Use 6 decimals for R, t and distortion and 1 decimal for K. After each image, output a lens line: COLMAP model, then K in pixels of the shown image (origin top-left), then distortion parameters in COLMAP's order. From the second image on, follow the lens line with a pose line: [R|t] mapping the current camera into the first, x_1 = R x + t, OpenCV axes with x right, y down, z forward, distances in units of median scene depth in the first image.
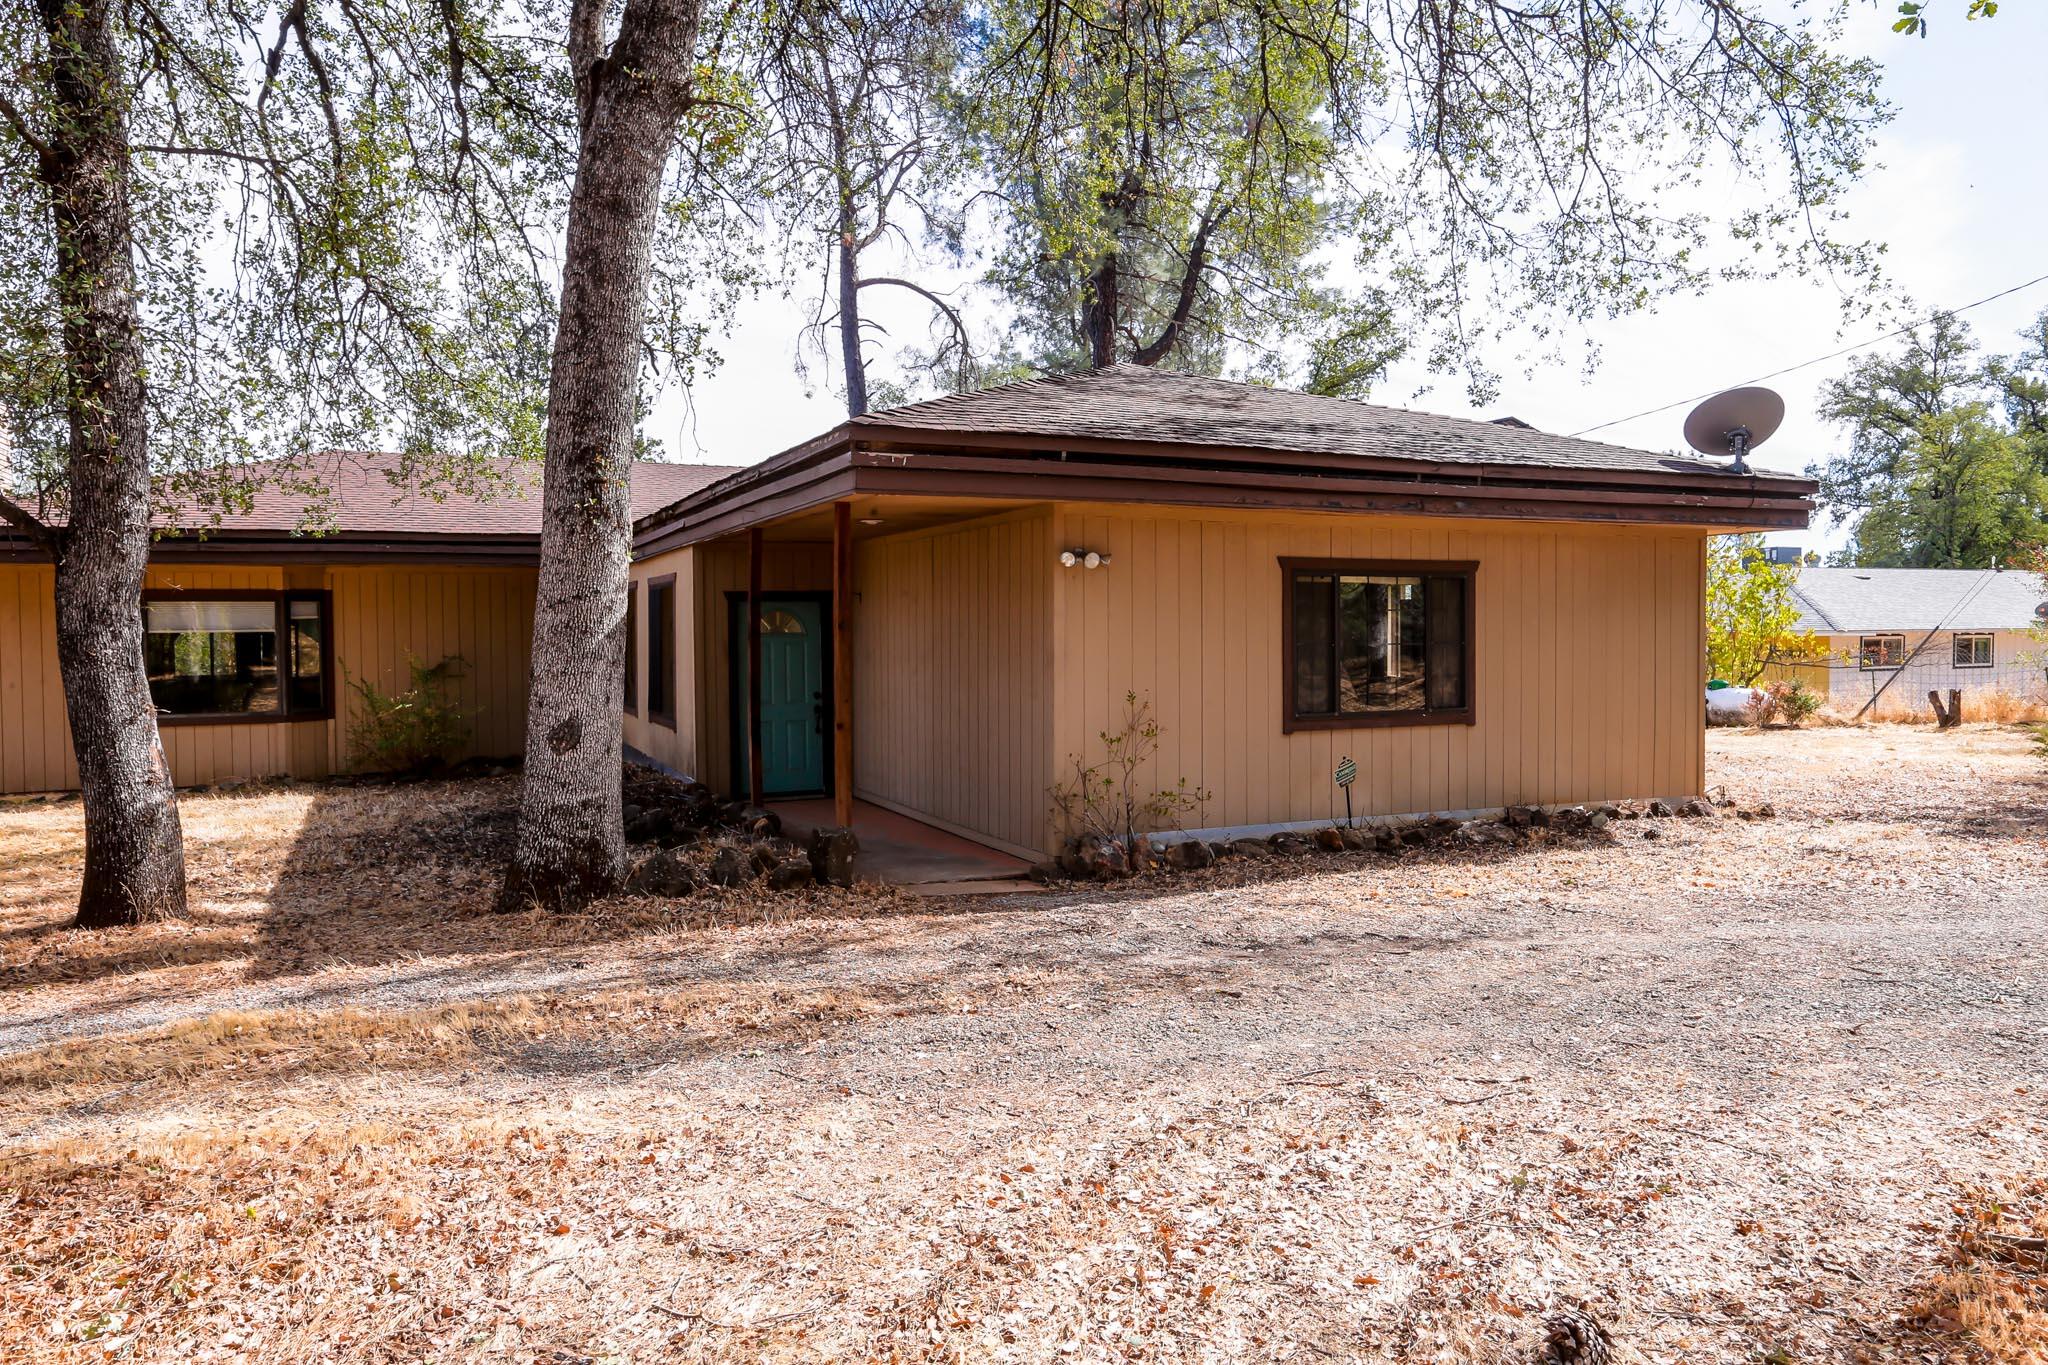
lens RADIAL K [[1439.1, 0, 1025.1], [0, 1439.1, 711.7], [0, 0, 1]] dist [-0.001808, 0.000356]
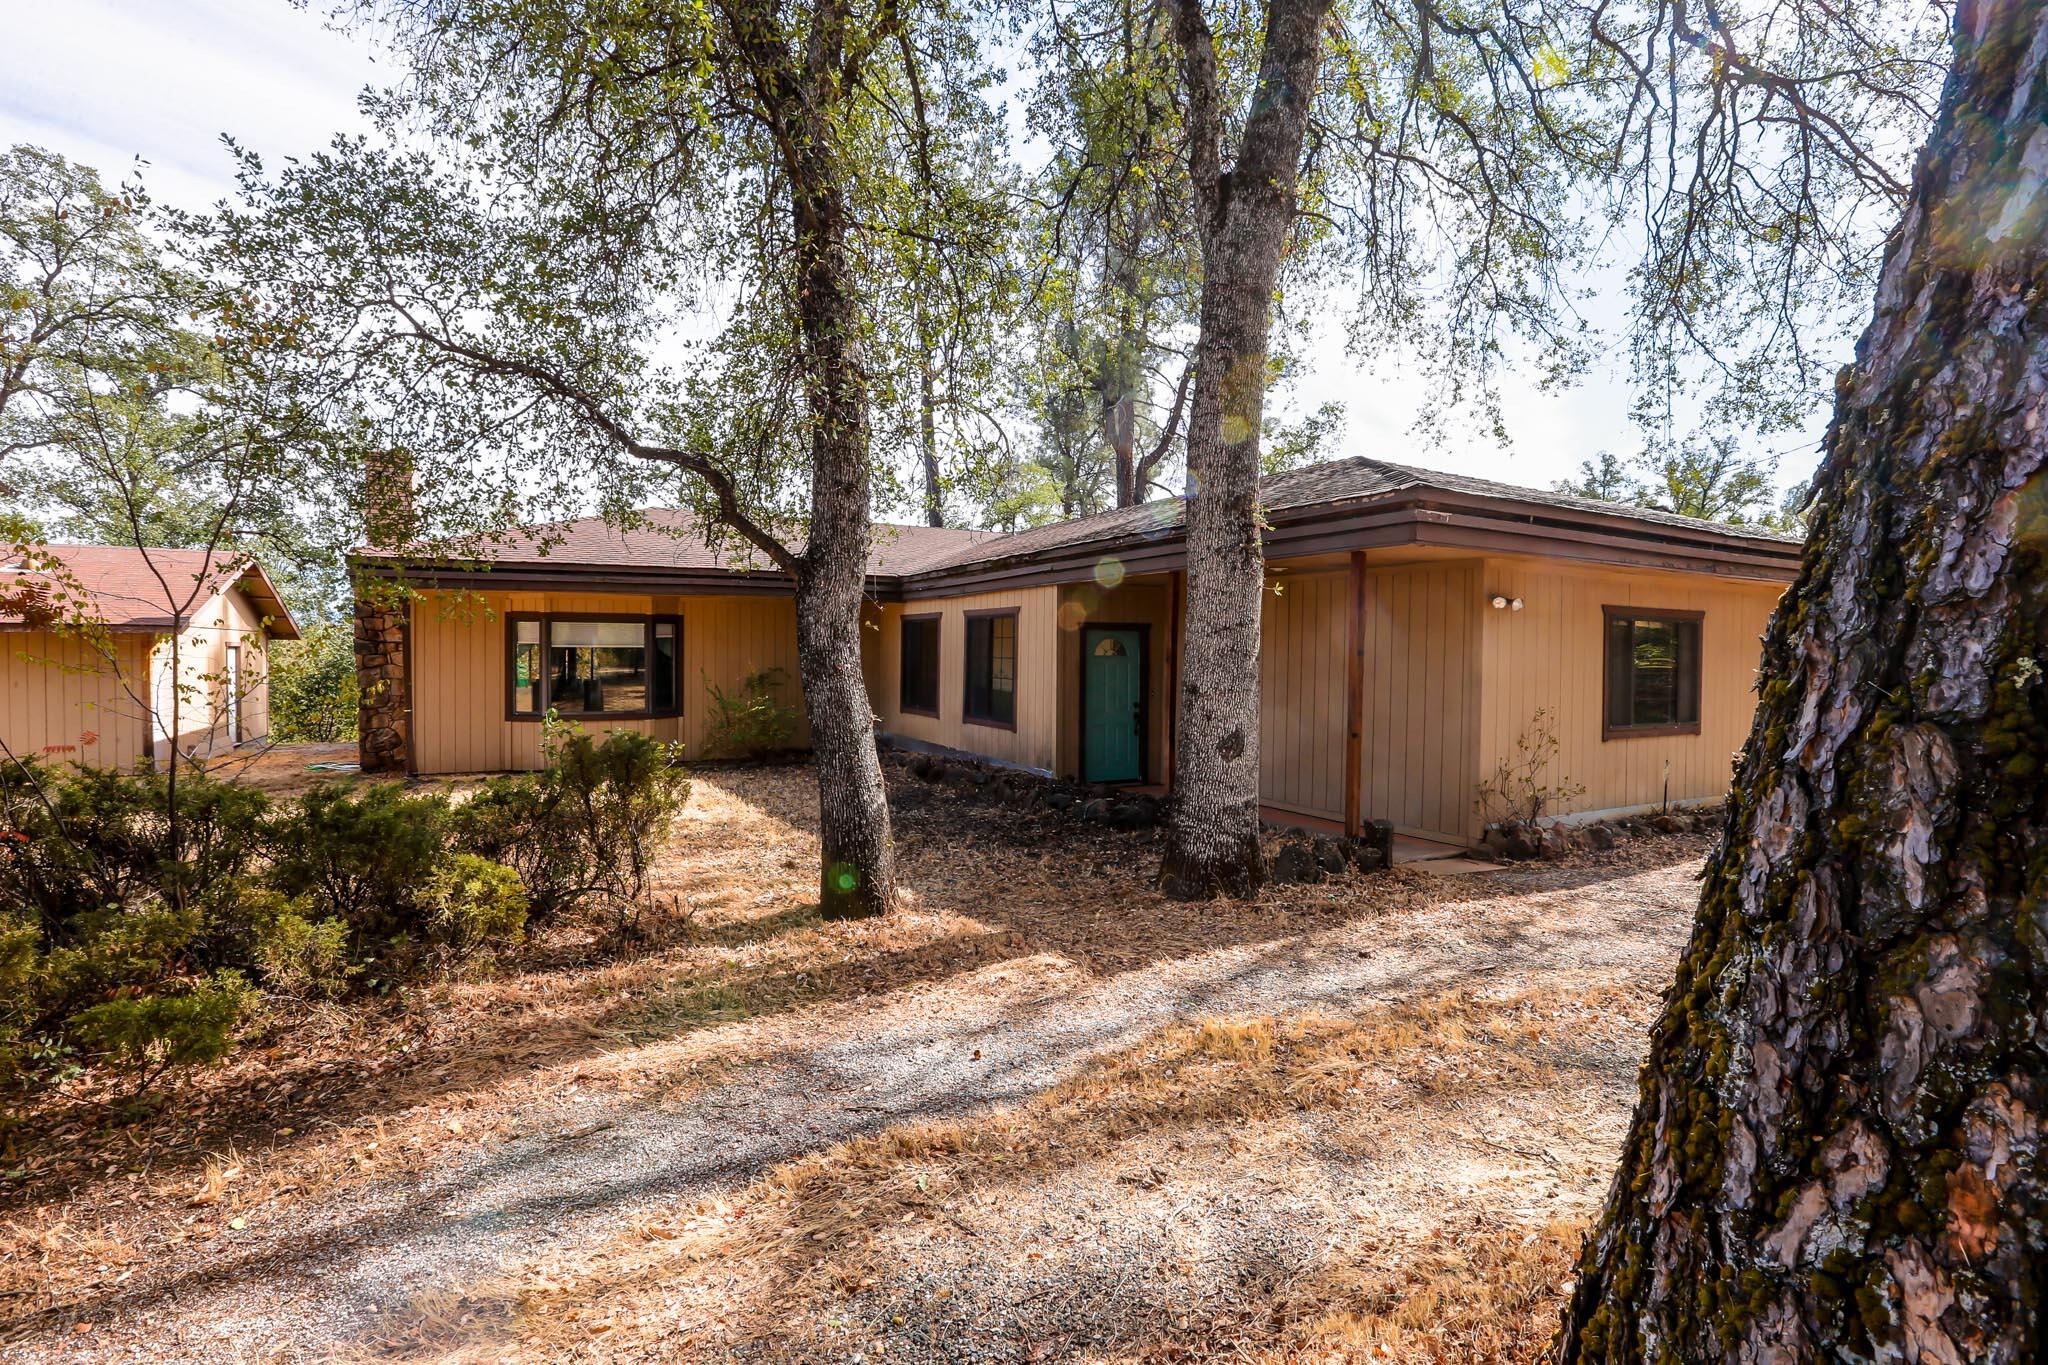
lens RADIAL K [[980.0, 0, 979.2], [0, 980.0, 707.4], [0, 0, 1]] dist [-0.057812, 0.020180]
pose [[0.997171, 0.012348, 0.074144, -0.296753], [-0.012278, 0.999924, -0.001392, -0.005073], [-0.074156, 0.000478, 0.997247, 0.122584]]
